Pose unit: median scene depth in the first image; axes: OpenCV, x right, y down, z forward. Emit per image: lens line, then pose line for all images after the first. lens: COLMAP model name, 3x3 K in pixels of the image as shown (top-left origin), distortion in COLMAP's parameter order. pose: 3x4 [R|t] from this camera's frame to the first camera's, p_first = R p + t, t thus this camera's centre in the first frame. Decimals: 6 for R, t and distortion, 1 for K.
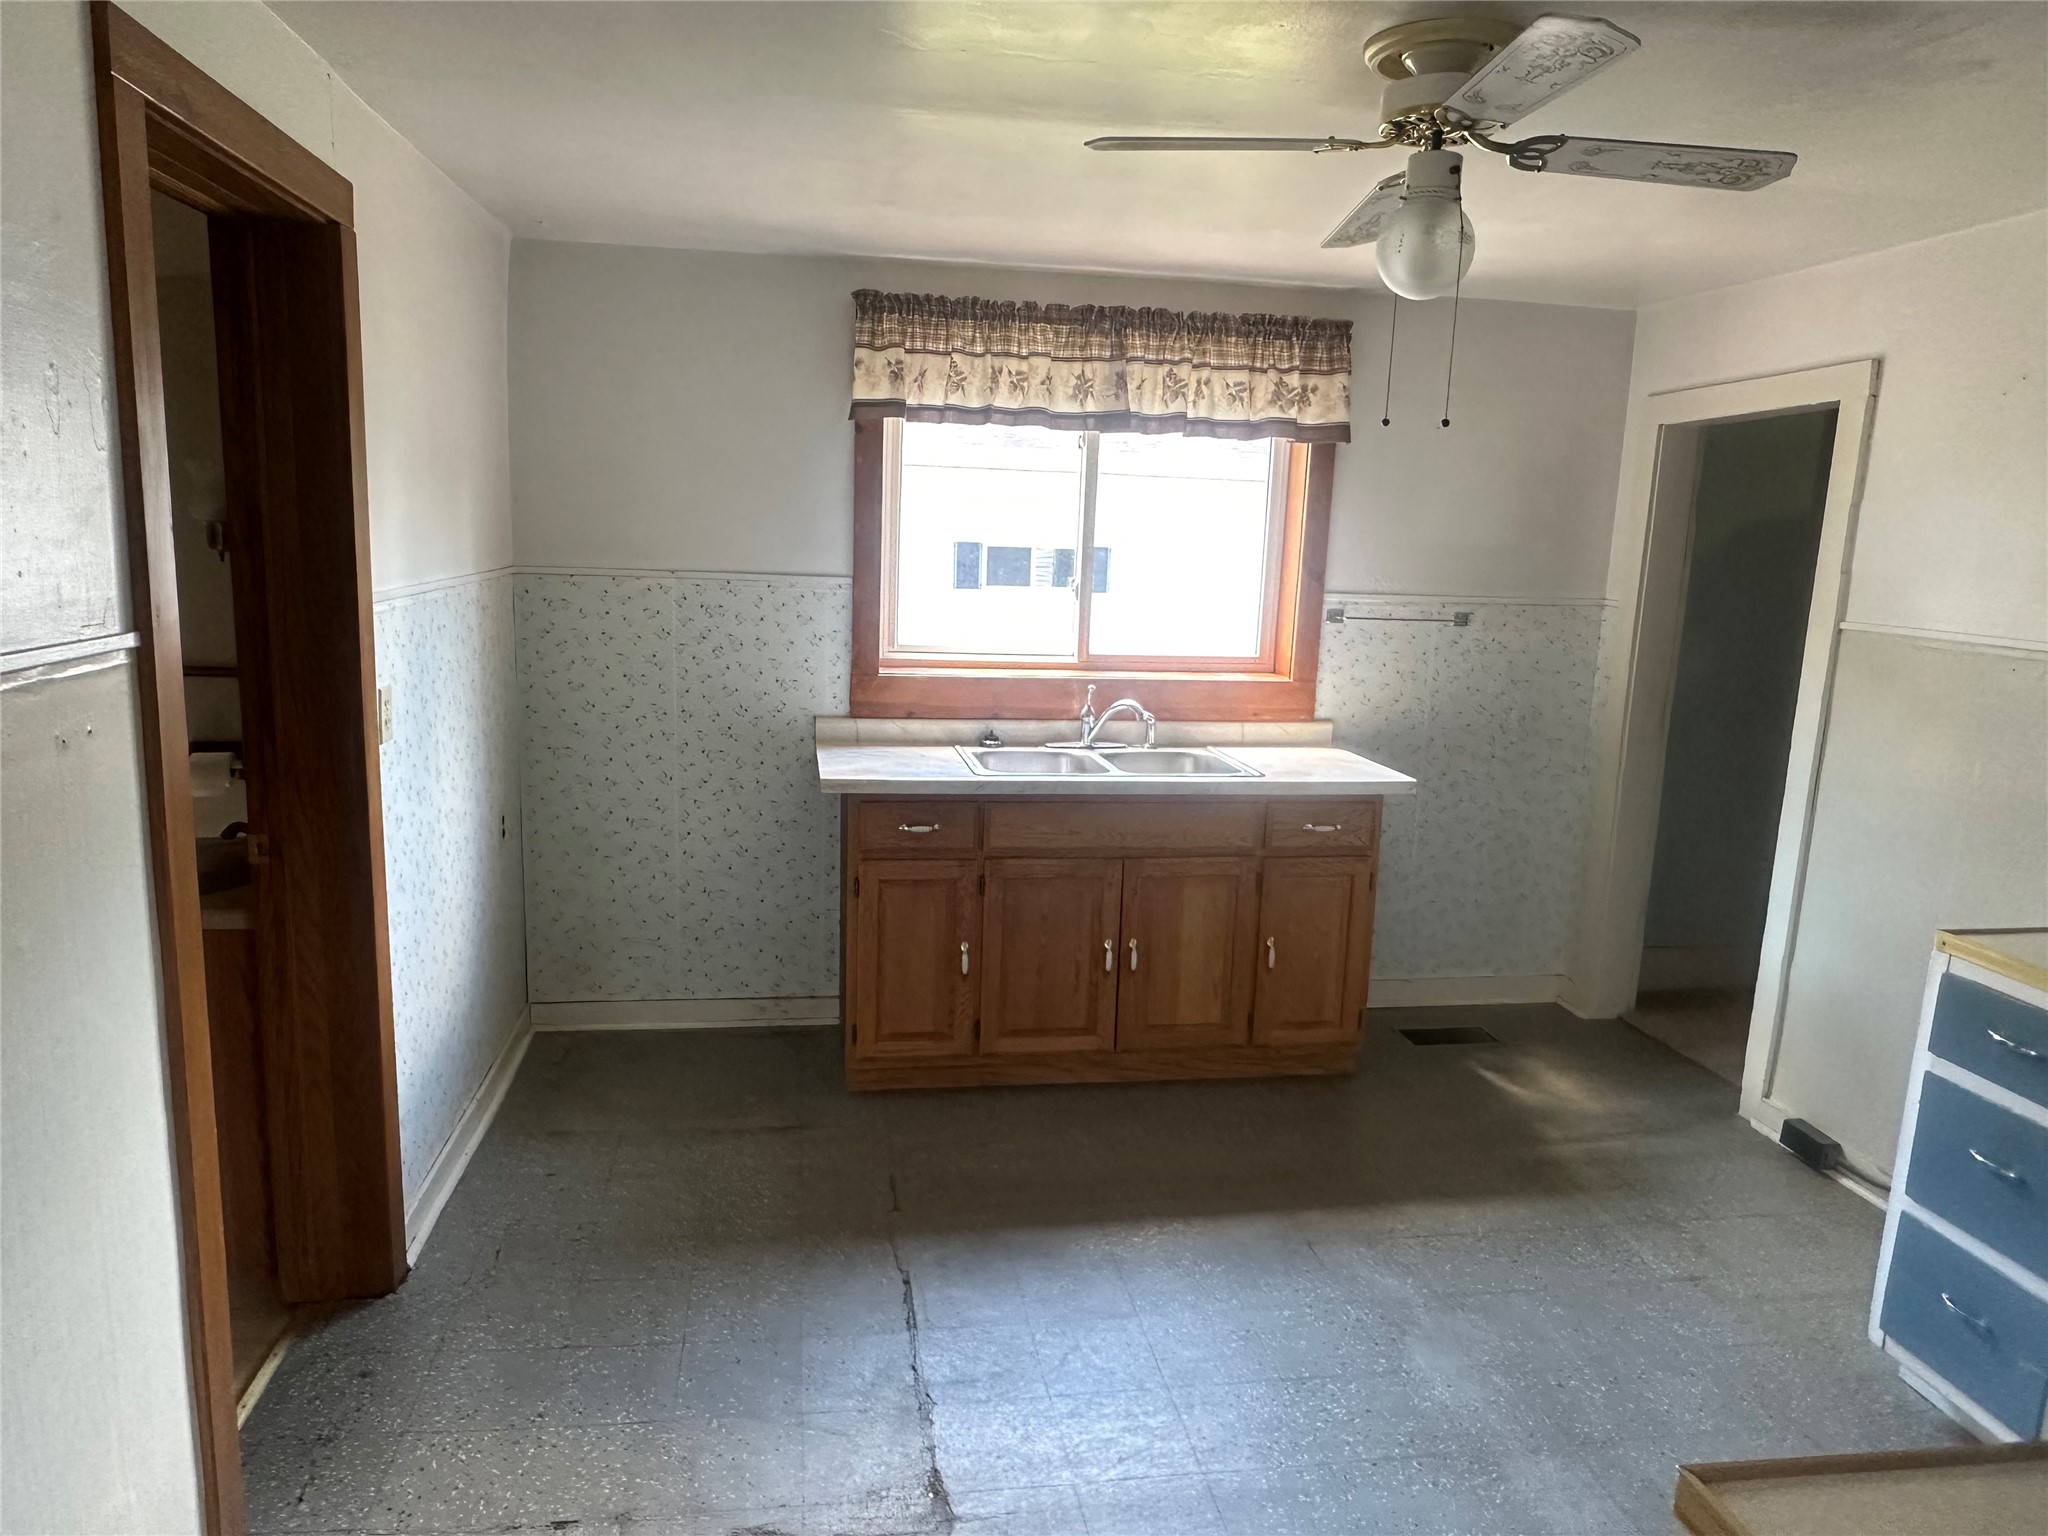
lens RADIAL K [[1328.5, 0, 1020.6], [0, 1328.5, 764.6], [0, 0, 1]] dist [-0.004538, 0.002049]
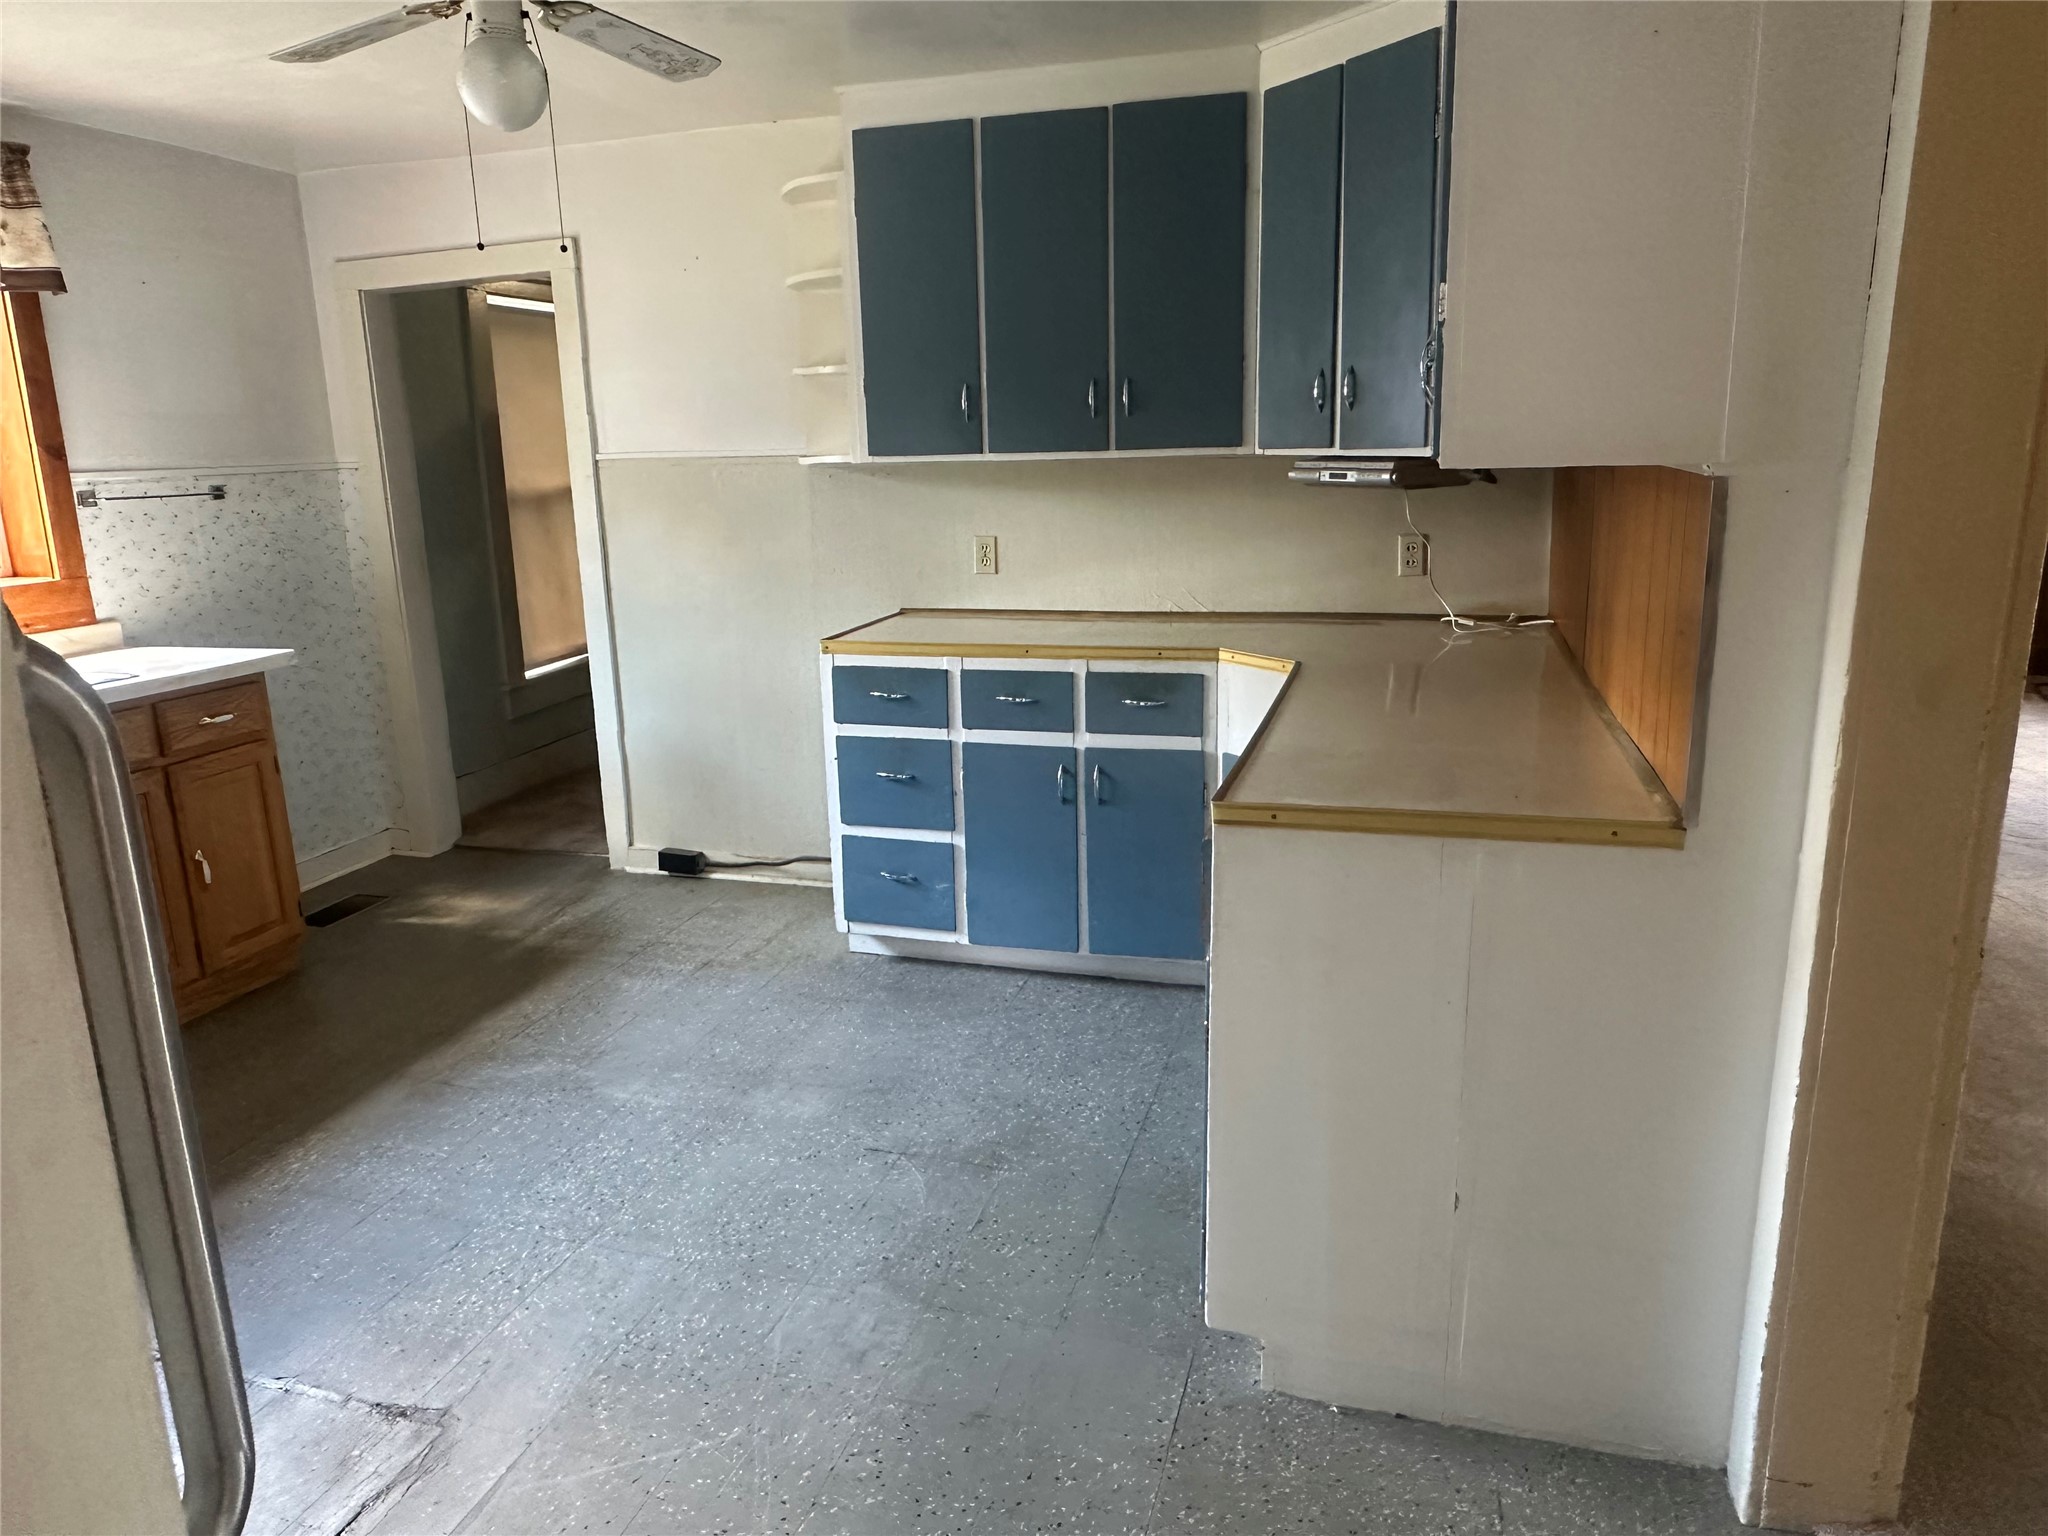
lens RADIAL K [[1328.5, 0, 993.0], [0, 1328.5, 761.5], [0, 0, 1]] dist [-0.004538, 0.002049]
pose [[0.445706, -0.254583, 0.858215, -0.314616], [0.201701, 0.962615, 0.180801, 0.017371], [-0.872160, 0.092519, 0.480393, 0.091894]]
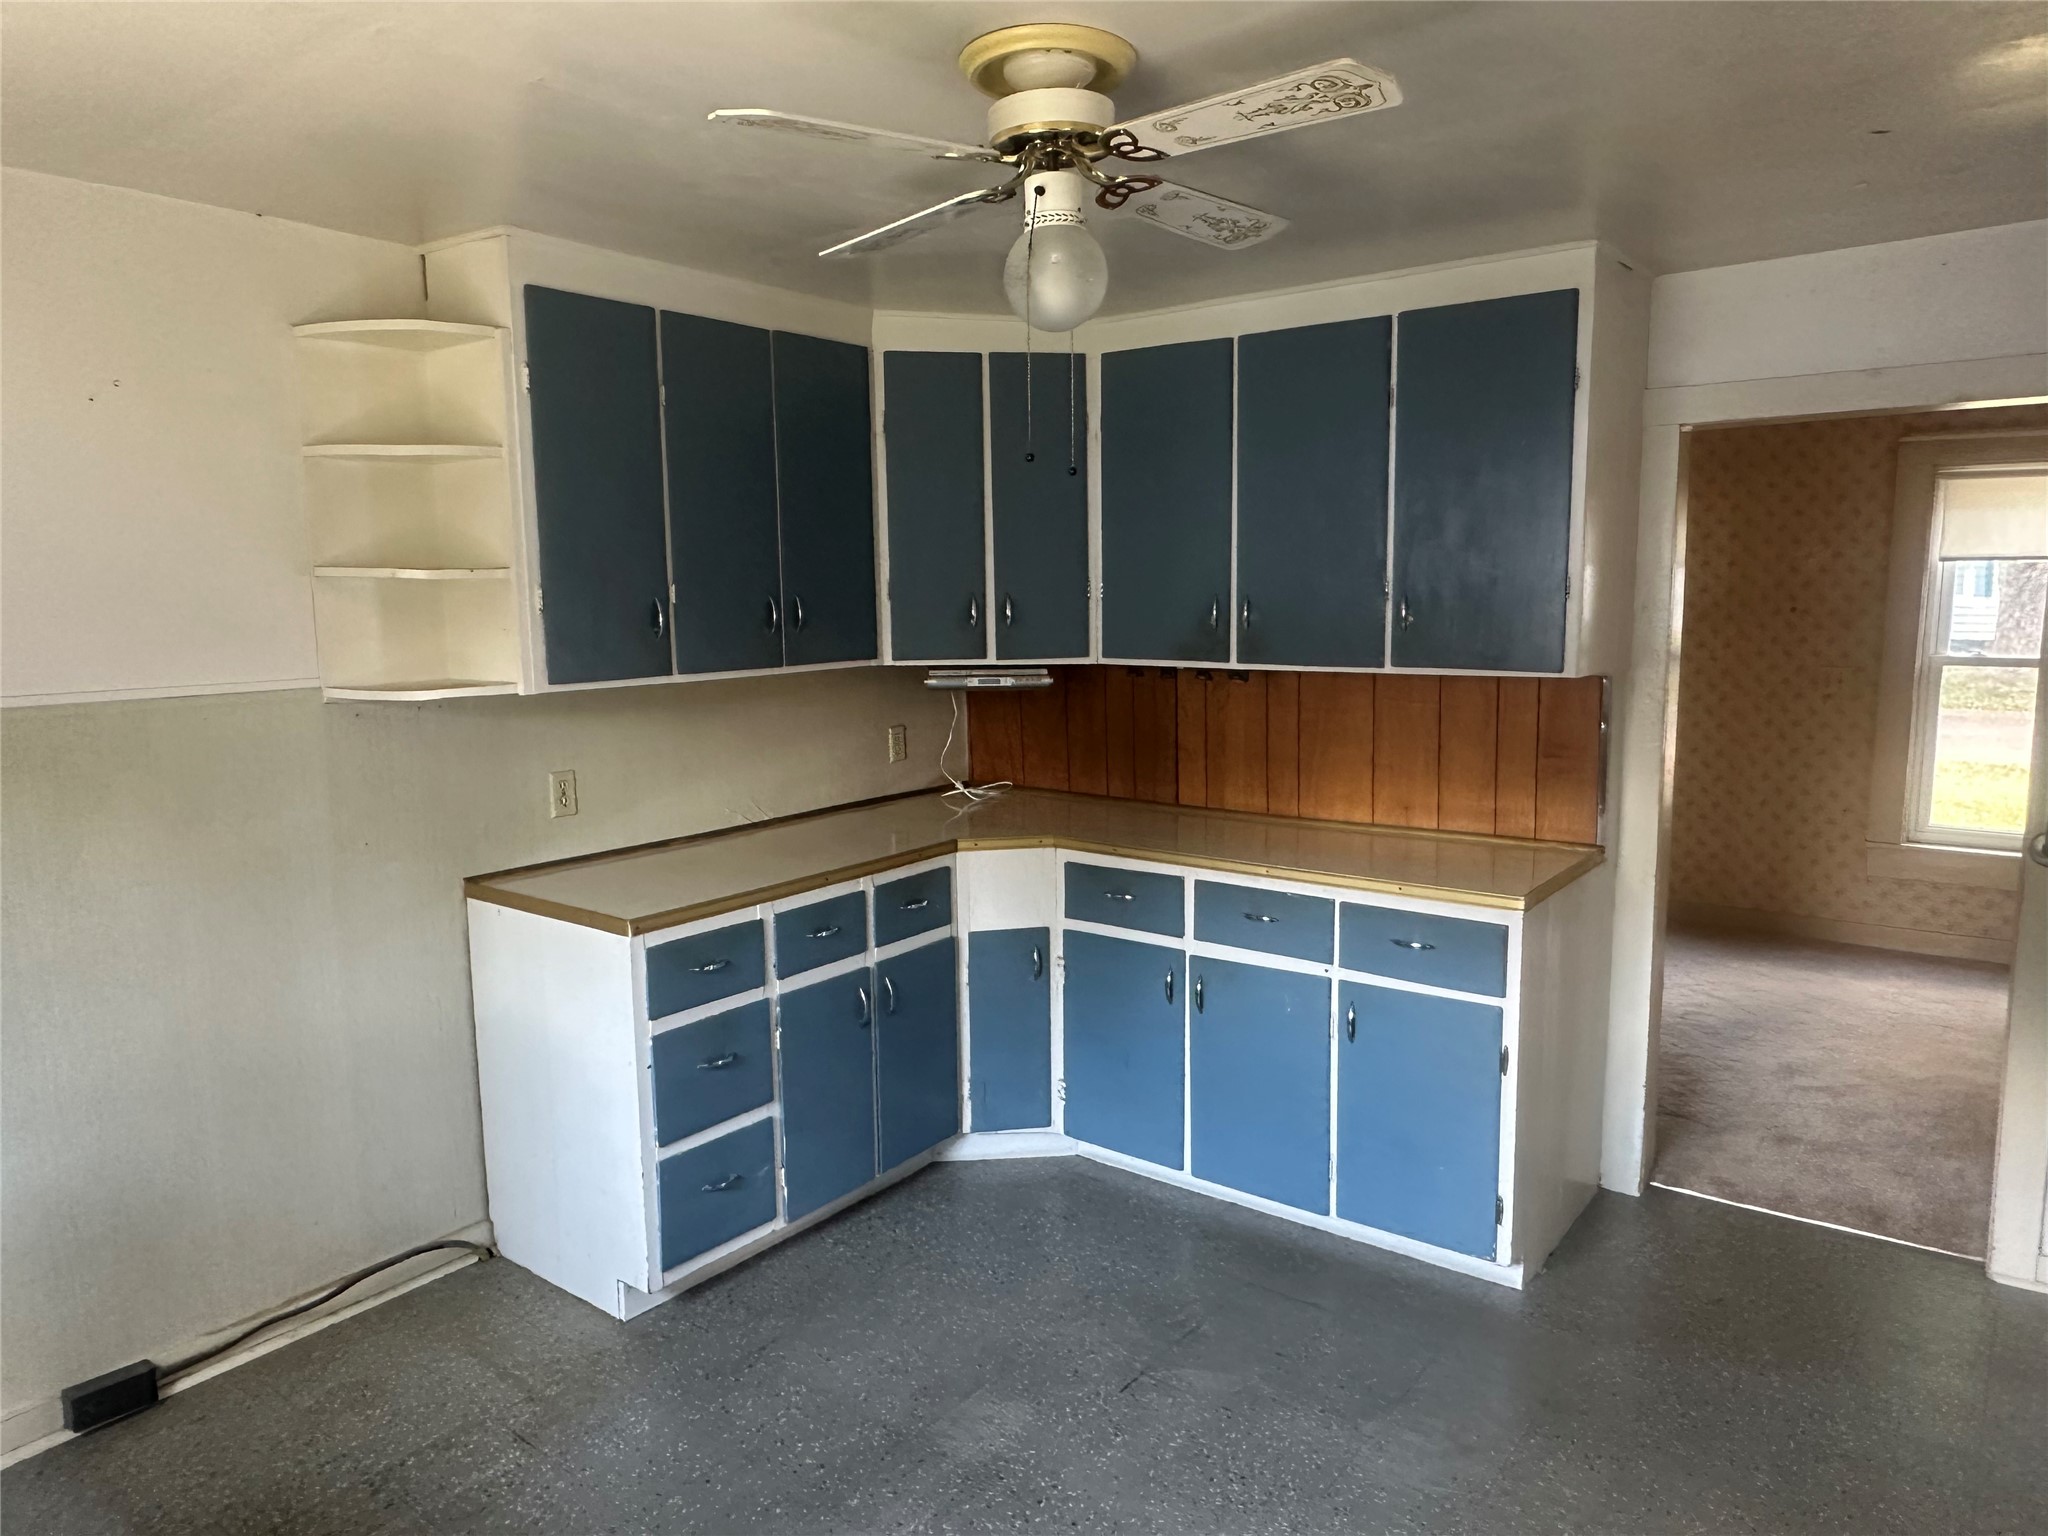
lens RADIAL K [[1328.5, 0, 1015.3], [0, 1328.5, 770.1], [0, 0, 1]] dist [-0.004538, 0.002049]
pose [[-0.675374, -0.130119, 0.725905, -0.204109], [0.120201, 0.951727, 0.282432, -0.168760], [-0.727613, 0.278002, -0.627131, 0.883586]]
